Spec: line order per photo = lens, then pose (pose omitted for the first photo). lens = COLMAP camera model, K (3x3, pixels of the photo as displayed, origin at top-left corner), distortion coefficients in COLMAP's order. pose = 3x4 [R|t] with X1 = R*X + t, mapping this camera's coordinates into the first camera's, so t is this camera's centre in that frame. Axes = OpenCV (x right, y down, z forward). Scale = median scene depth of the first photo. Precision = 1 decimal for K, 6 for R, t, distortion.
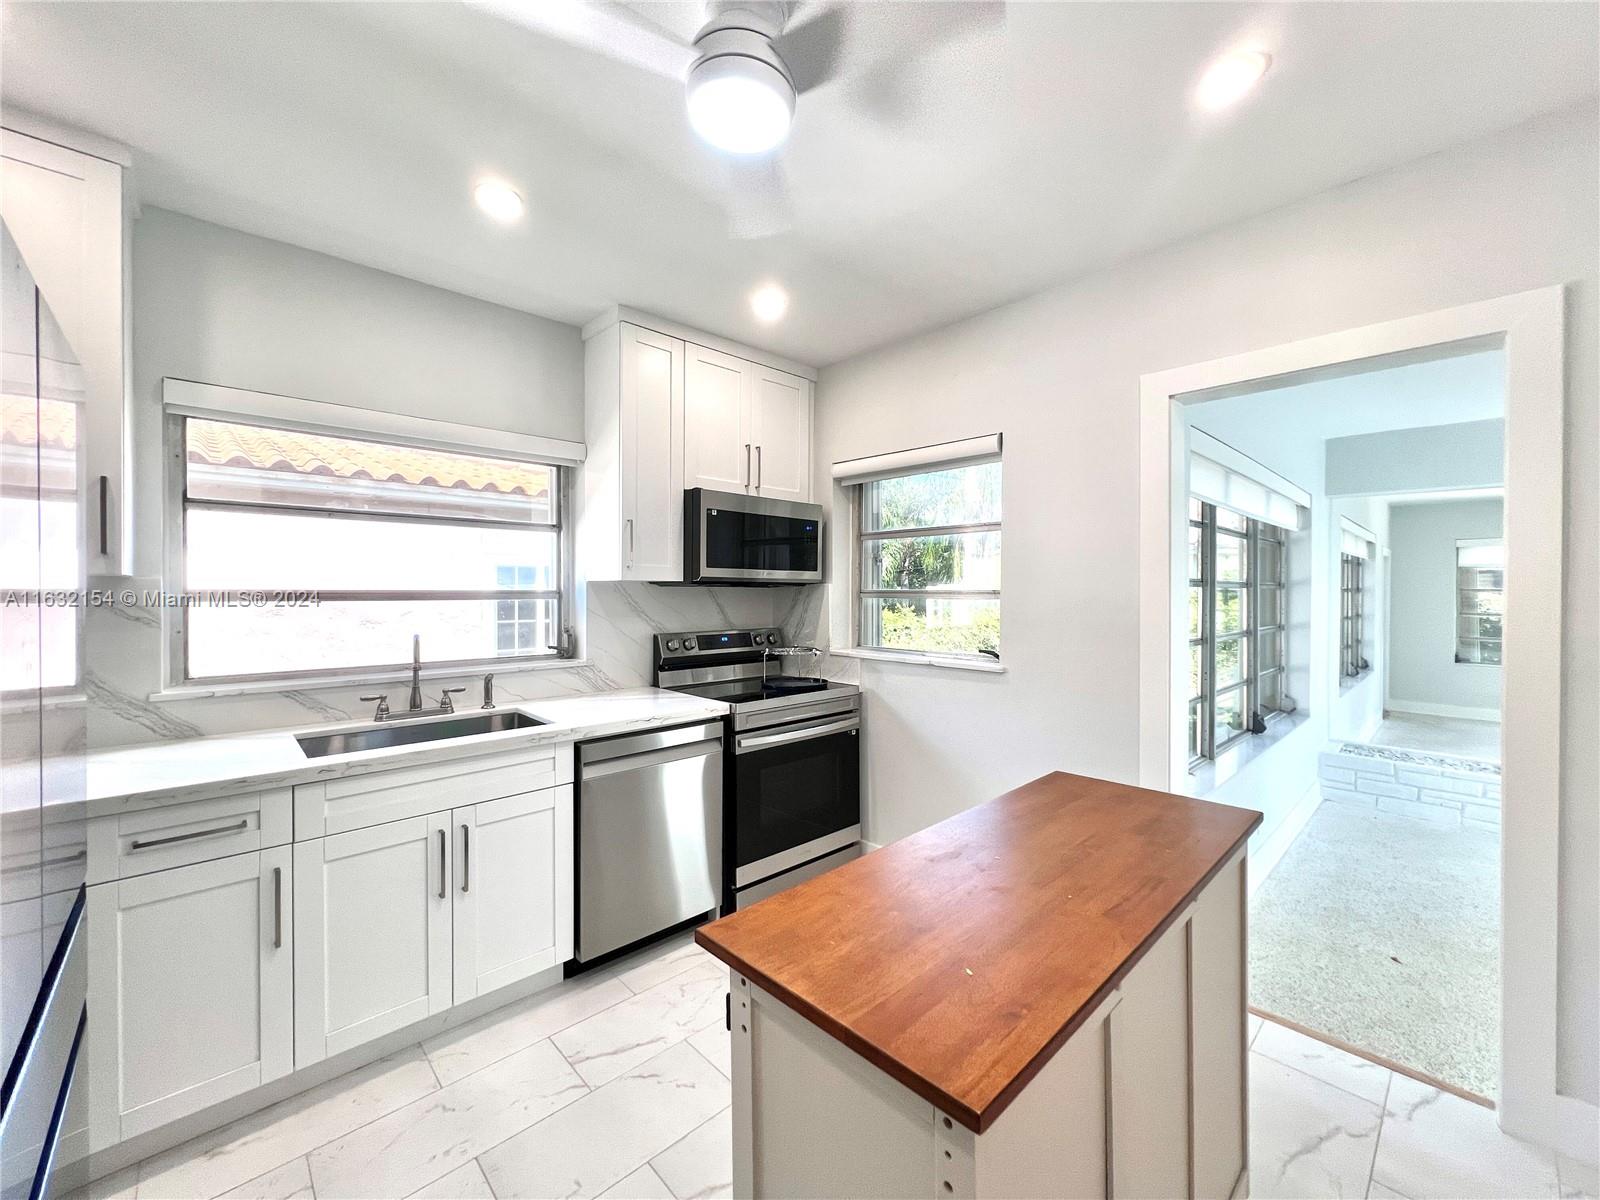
lens RADIAL K [[641.2, 0, 800.0], [0, 641.2, 600.0], [0, 0, 1]] dist [-0.001643, -0.000135]
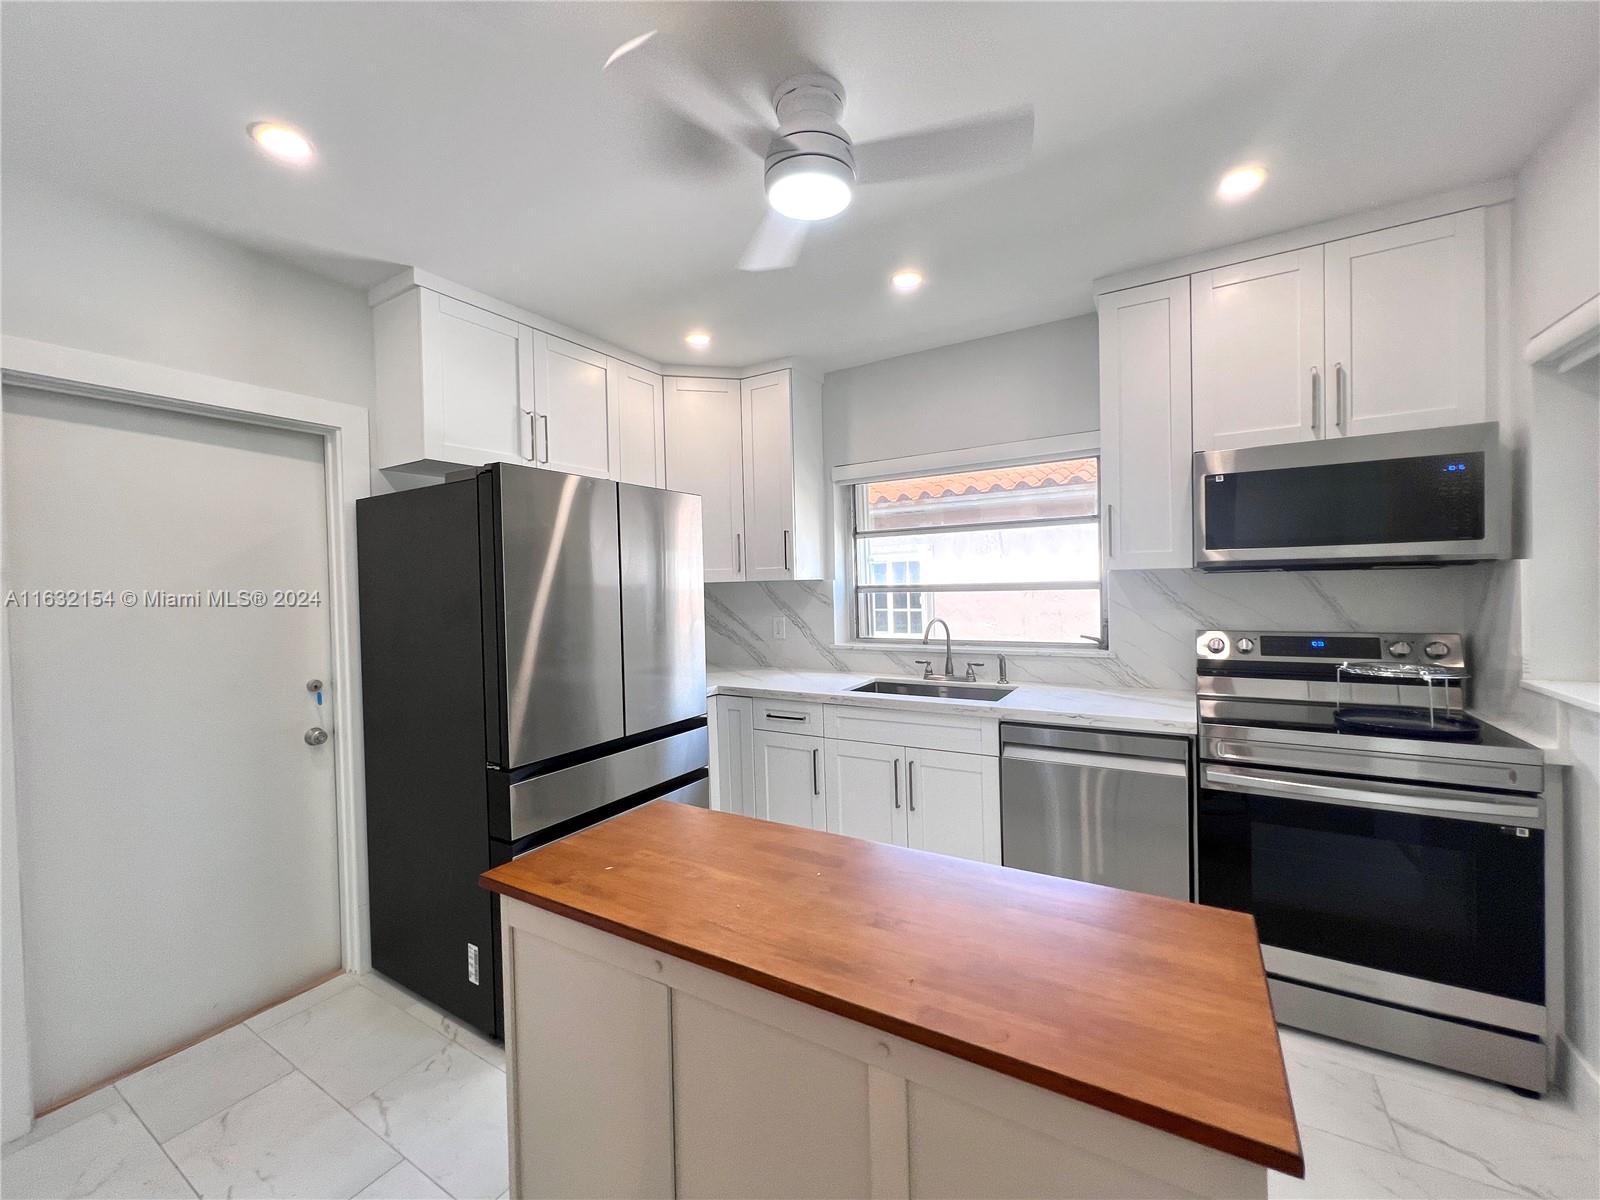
lens RADIAL K [[641.2, 0, 800.0], [0, 641.2, 600.0], [0, 0, 1]] dist [-0.001643, -0.000135]
pose [[0.273783, 0.013843, -0.961692, 0.563325], [0.007144, 0.999840, 0.016426, -0.005880], [0.961765, -0.011368, 0.273640, 0.340200]]
